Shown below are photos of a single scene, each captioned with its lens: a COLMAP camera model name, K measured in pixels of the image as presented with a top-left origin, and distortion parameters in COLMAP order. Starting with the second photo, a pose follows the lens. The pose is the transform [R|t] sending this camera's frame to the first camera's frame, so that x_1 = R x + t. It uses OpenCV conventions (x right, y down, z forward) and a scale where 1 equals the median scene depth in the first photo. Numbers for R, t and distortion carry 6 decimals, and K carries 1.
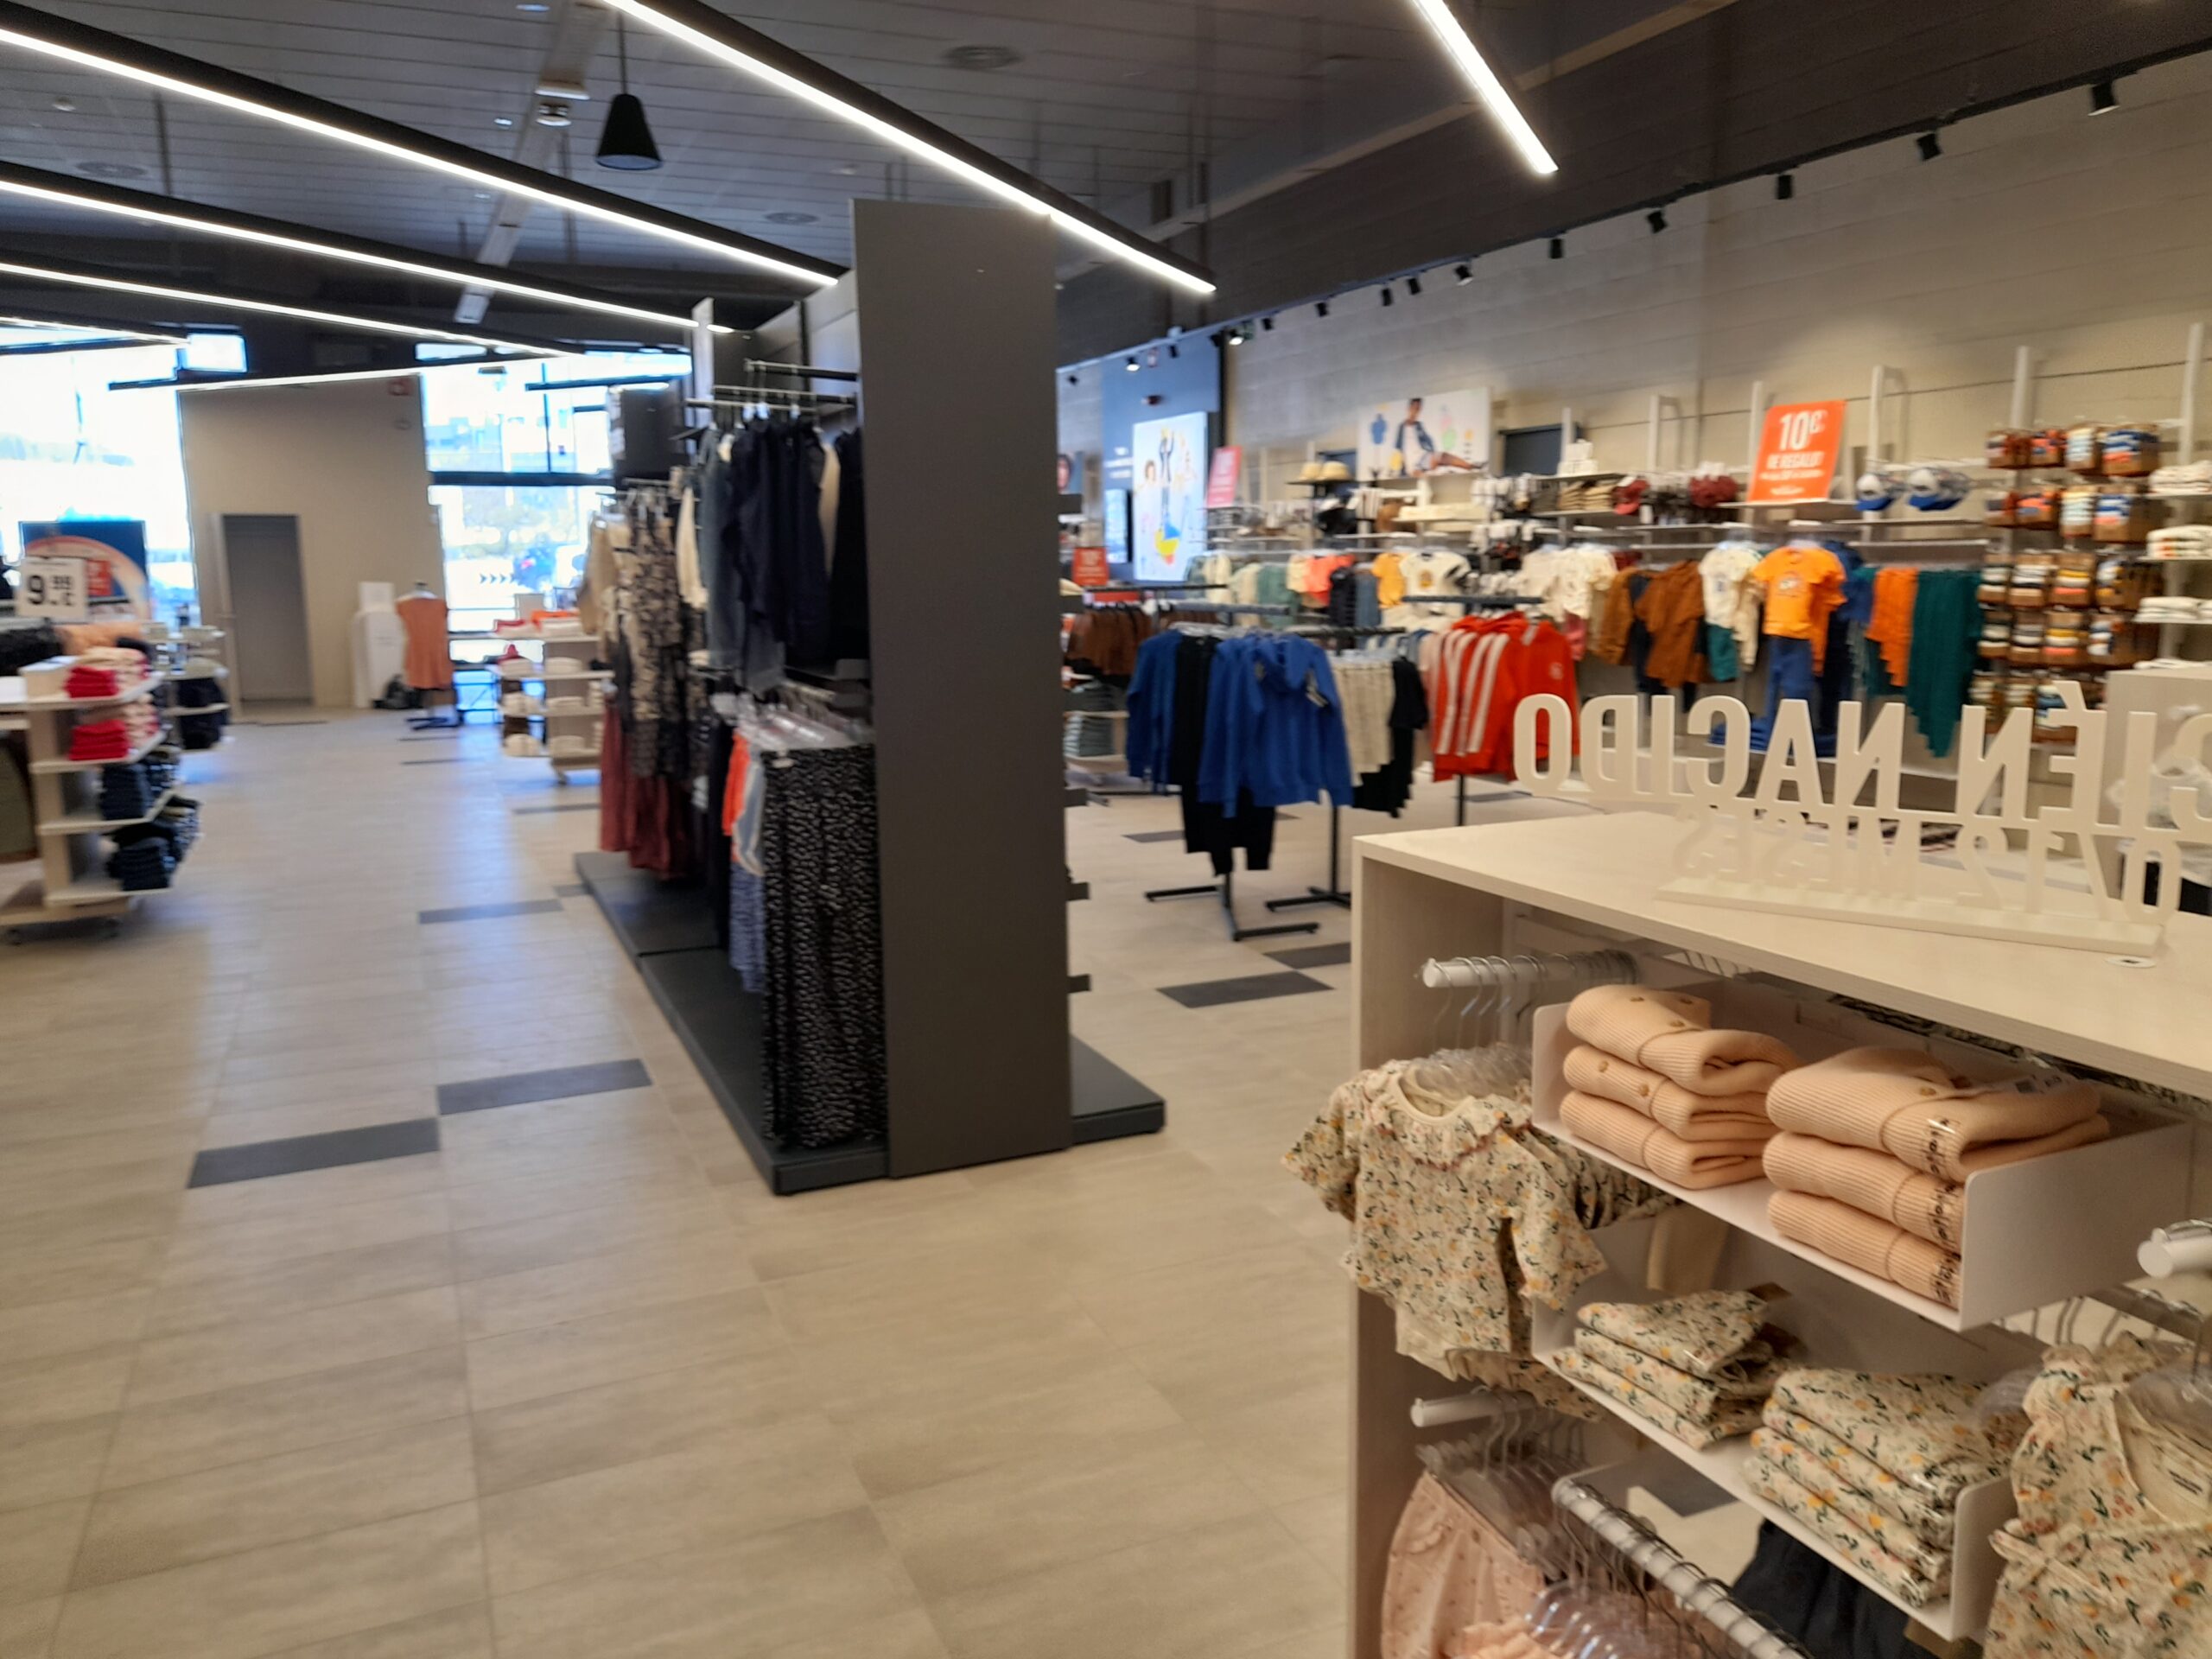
lens RADIAL K [[1621.3, 0, 1110.6], [0, 1621.3, 841.6], [0, 0, 1]] dist [0.099927, -0.106980]
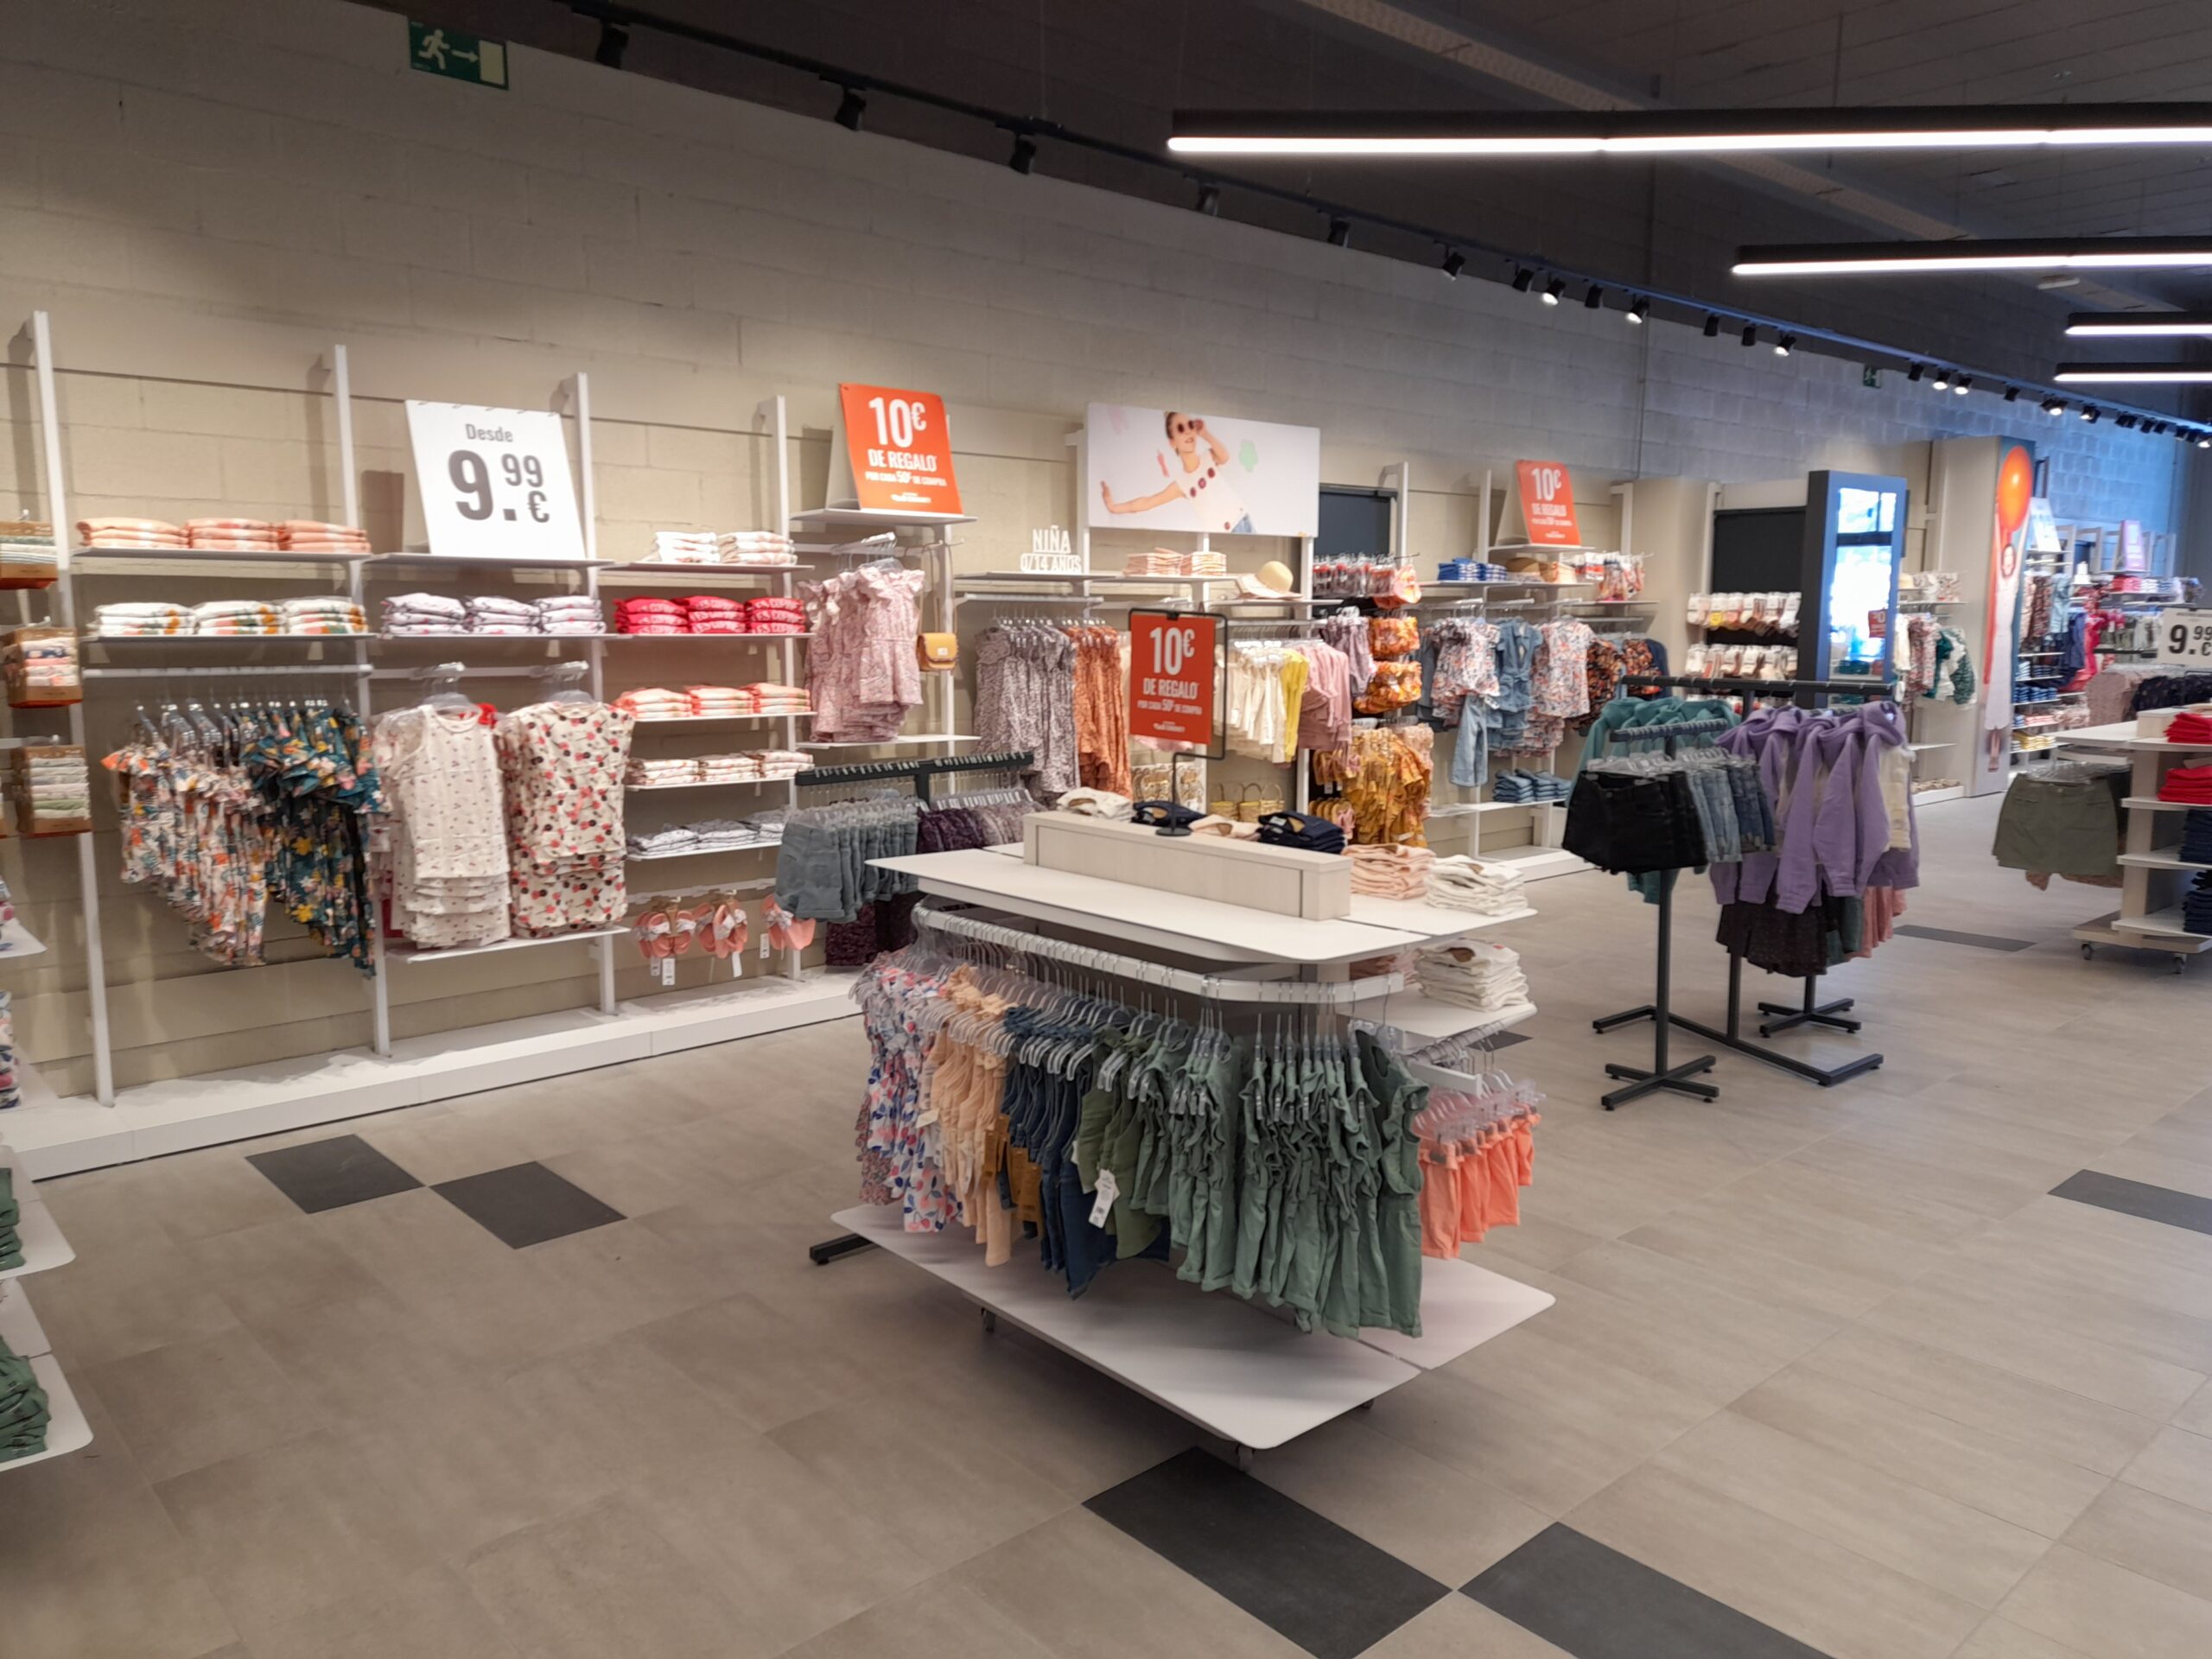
lens RADIAL K [[1593.8, 0, 1124.2], [0, 1593.8, 811.2], [0, 0, 1]] dist [0.107427, -0.095285]
pose [[0.332556, 0.136453, -0.933160, 0.216542], [-0.176780, 0.980958, 0.080442, -0.014856], [0.926367, 0.138212, 0.350345, 0.041306]]
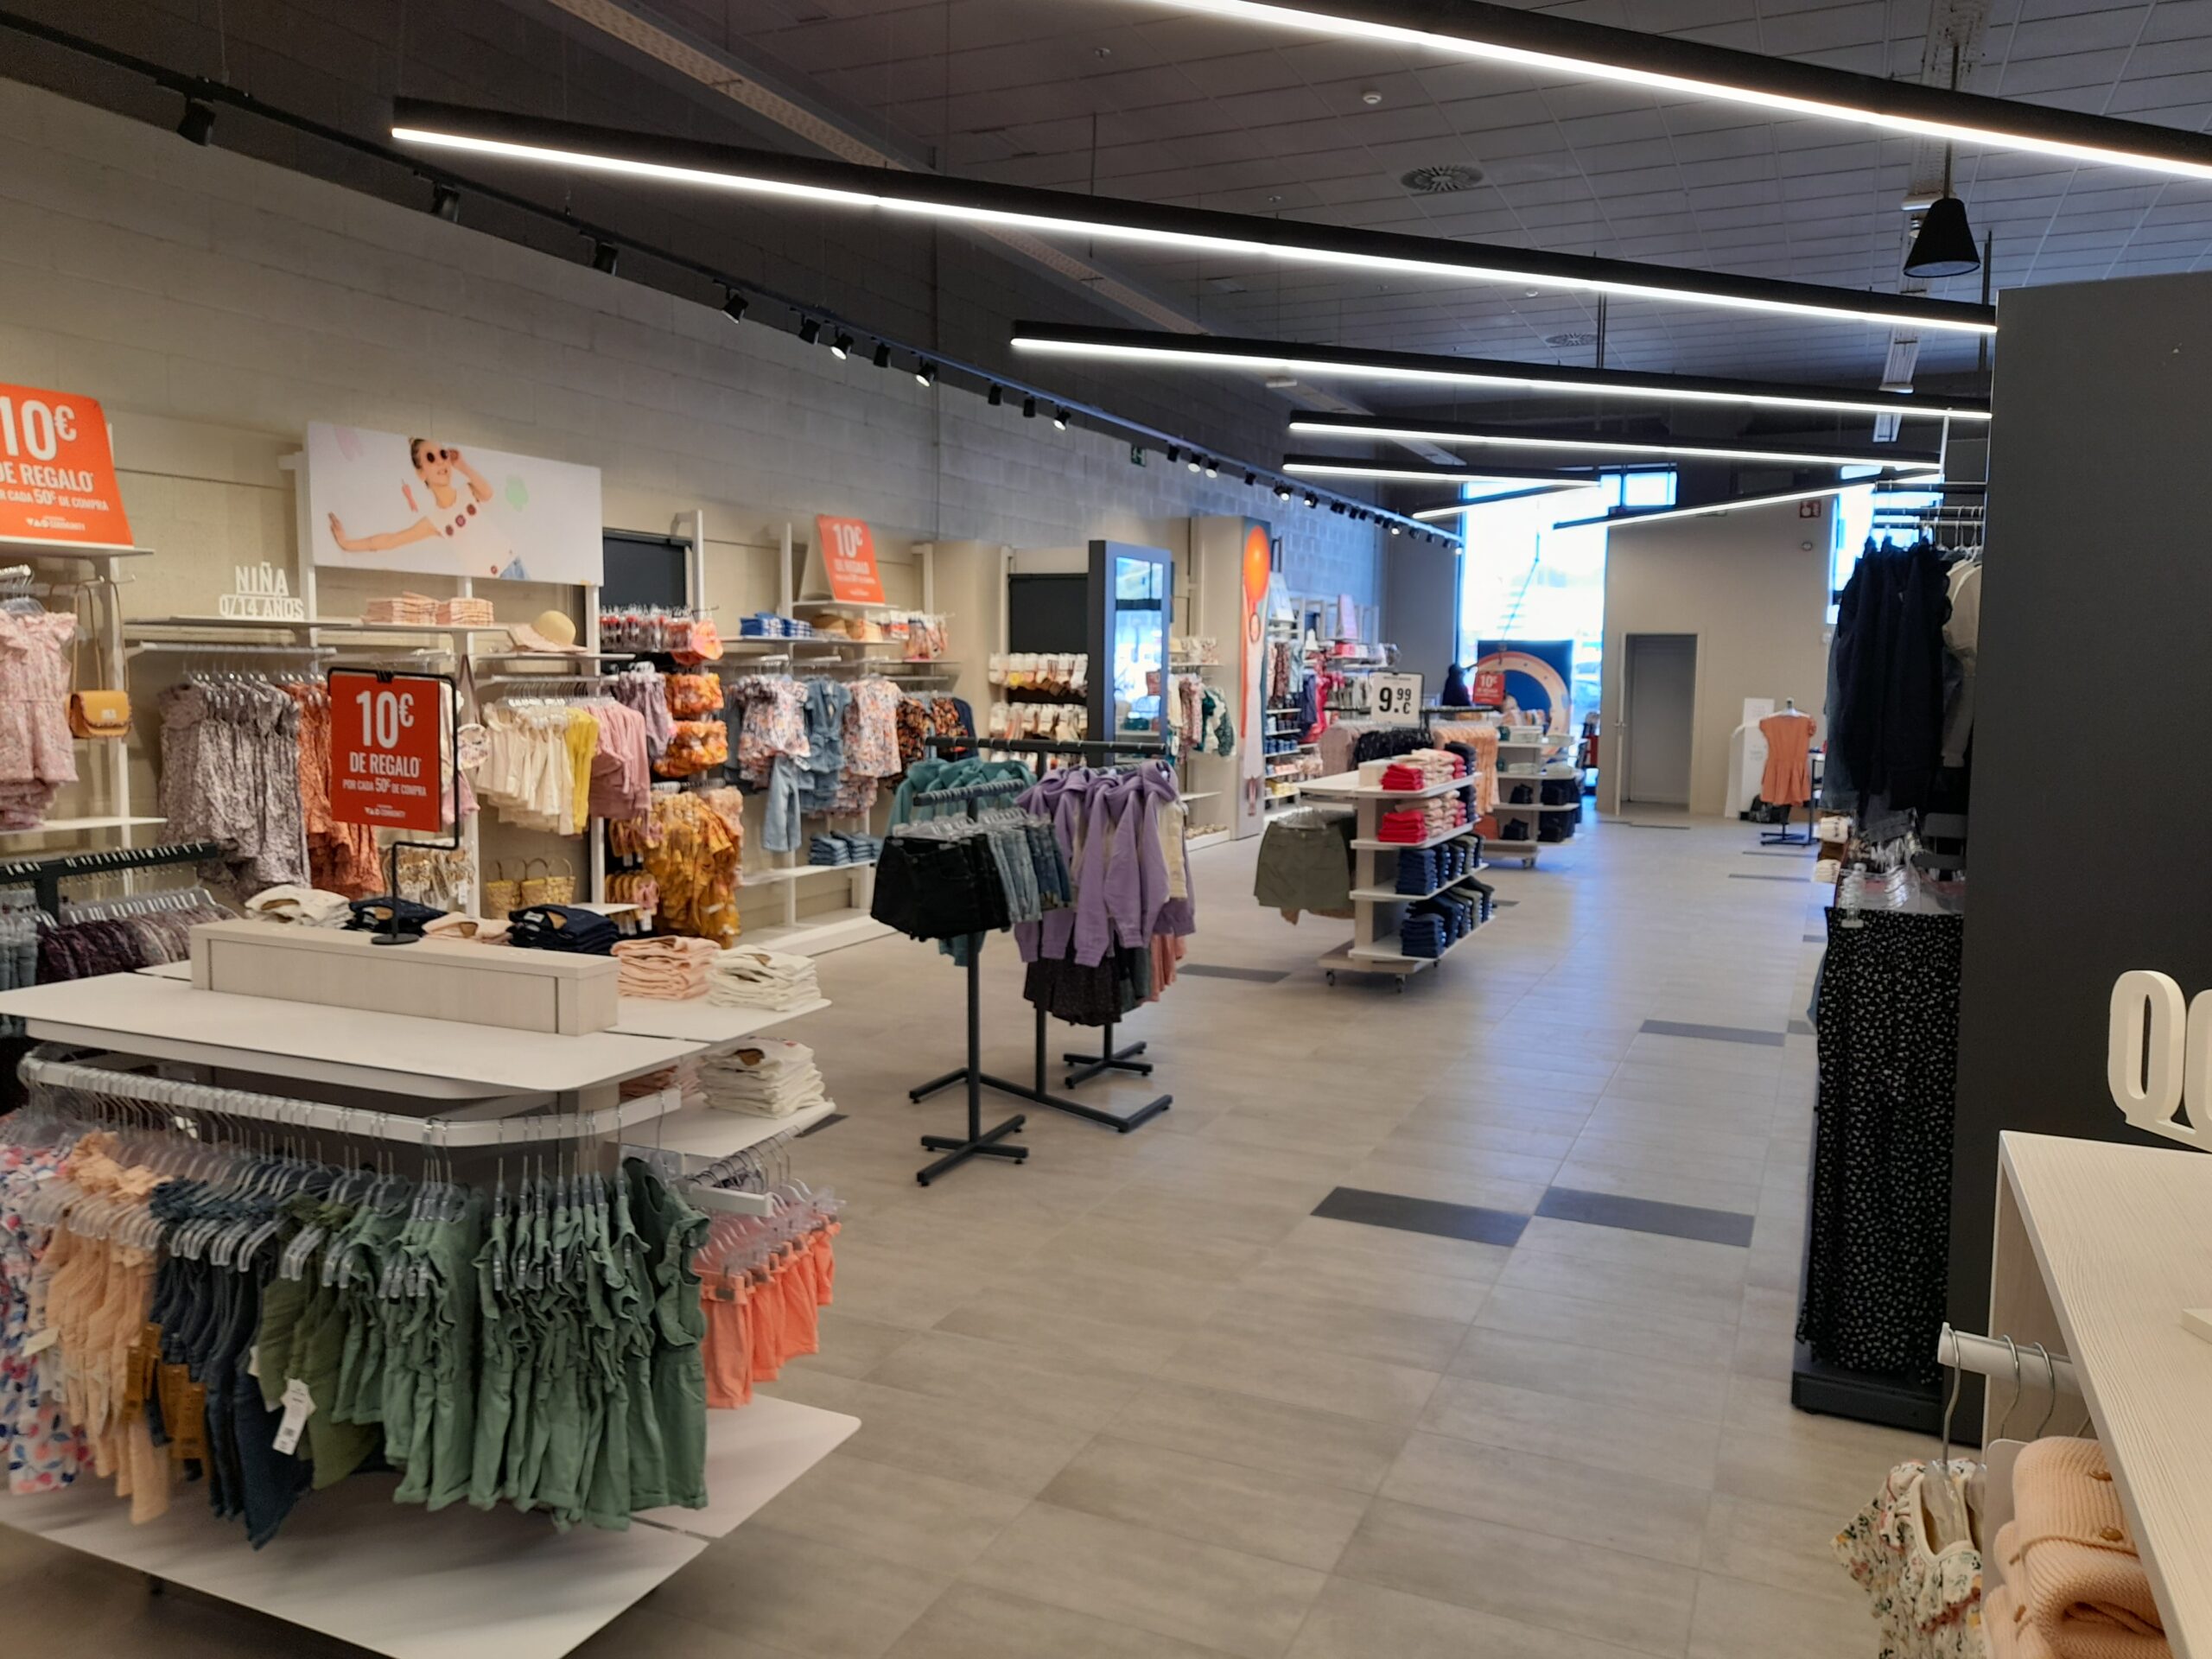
lens RADIAL K [[1621.3, 0, 1110.6], [0, 1621.3, 841.6], [0, 0, 1]] dist [0.099927, -0.106980]
pose [[0.675881, 0.102318, -0.729874, 0.172108], [-0.151540, 0.988450, -0.001763, -0.028902], [0.721263, 0.111797, 0.683580, 0.091070]]
